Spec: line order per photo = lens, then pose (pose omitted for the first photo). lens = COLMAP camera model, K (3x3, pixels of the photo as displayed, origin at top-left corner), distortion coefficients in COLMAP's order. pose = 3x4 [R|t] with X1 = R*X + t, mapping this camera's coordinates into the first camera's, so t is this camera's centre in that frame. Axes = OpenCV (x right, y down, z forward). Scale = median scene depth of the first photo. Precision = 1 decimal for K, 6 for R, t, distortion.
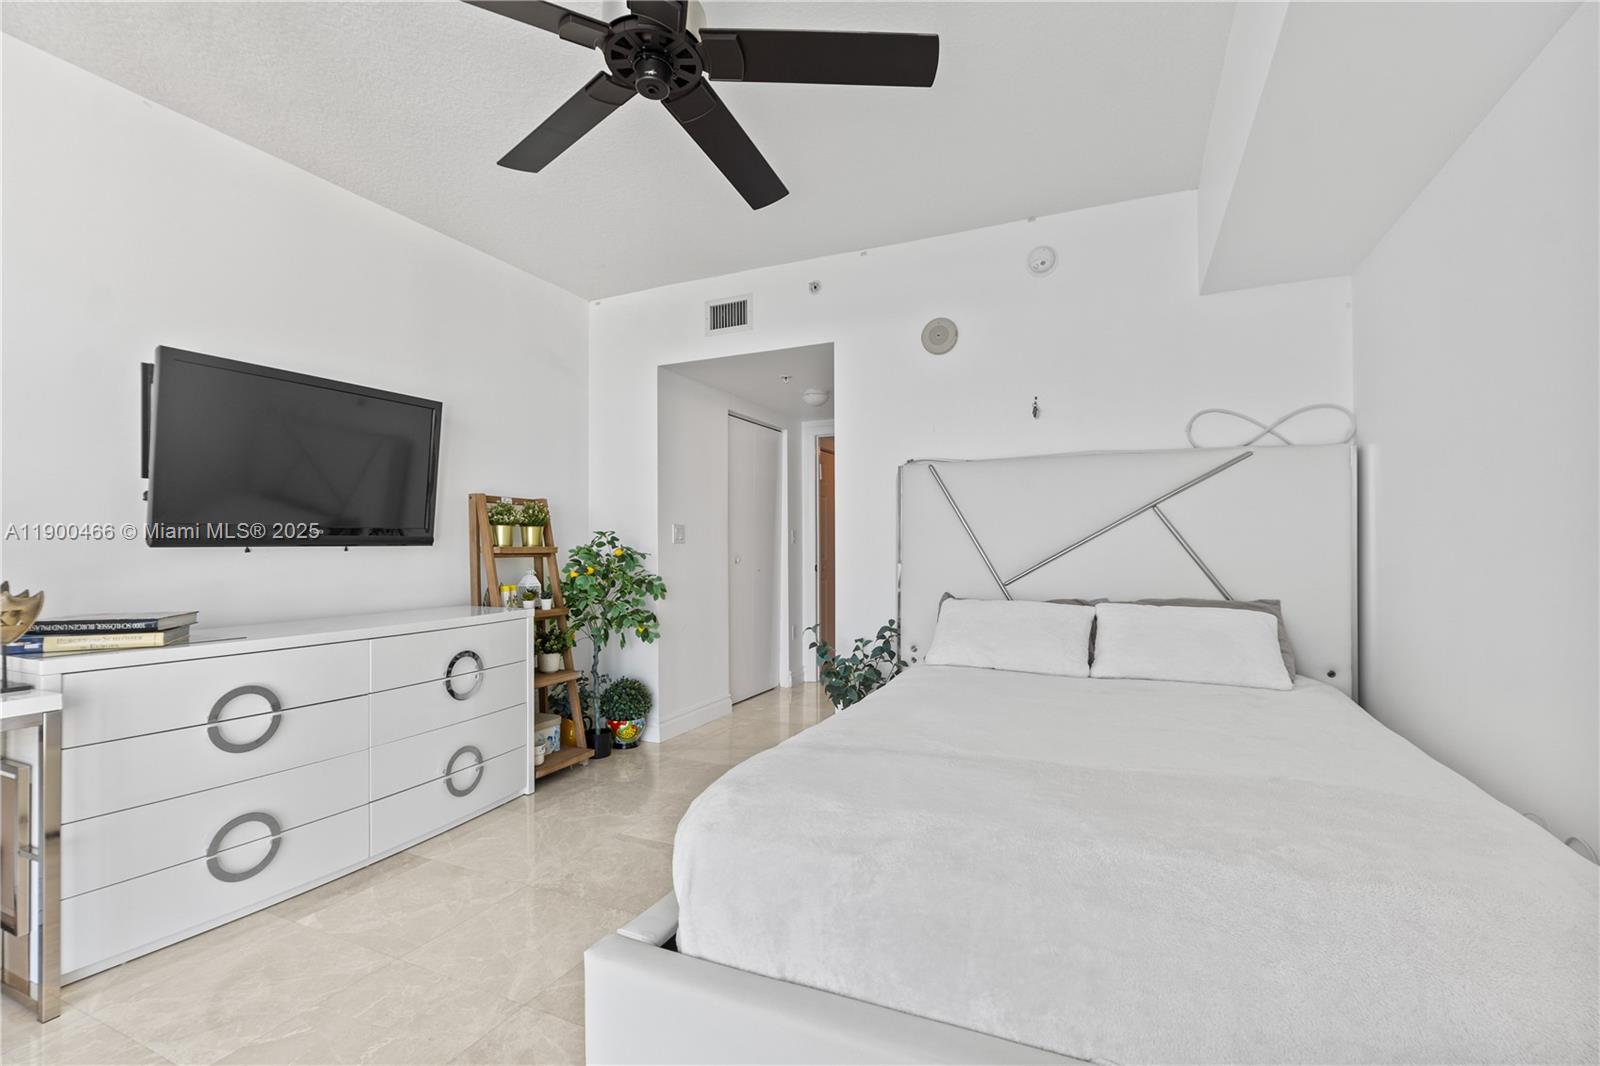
lens RADIAL K [[707.2, 0, 812.3], [0, 707.2, 542.4], [0, 0, 1]] dist [-0.013553, 0.005857]
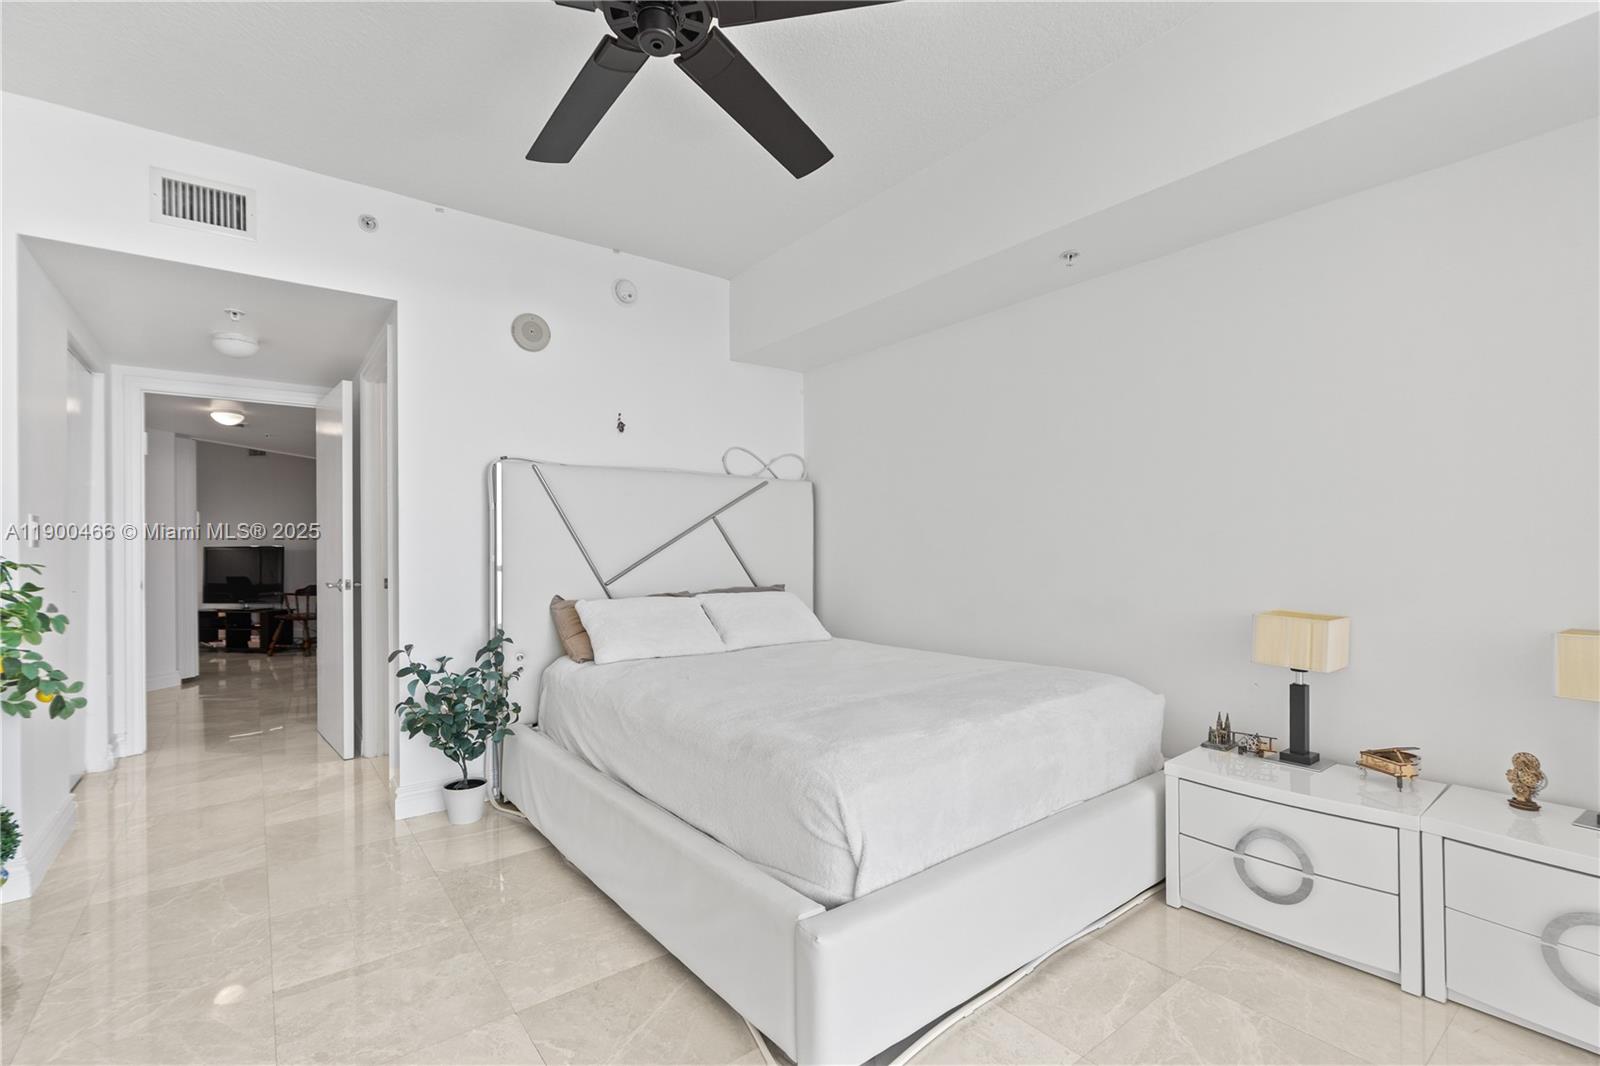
lens RADIAL K [[707.2, 0, 809.8], [0, 707.2, 543.6], [0, 0, 1]] dist [-0.013553, 0.005857]
pose [[0.473781, 0.003724, 0.880635, -0.516724], [0.003528, 0.999975, -0.006126, 0.005503], [-0.880635, 0.006009, 0.473756, 0.219091]]
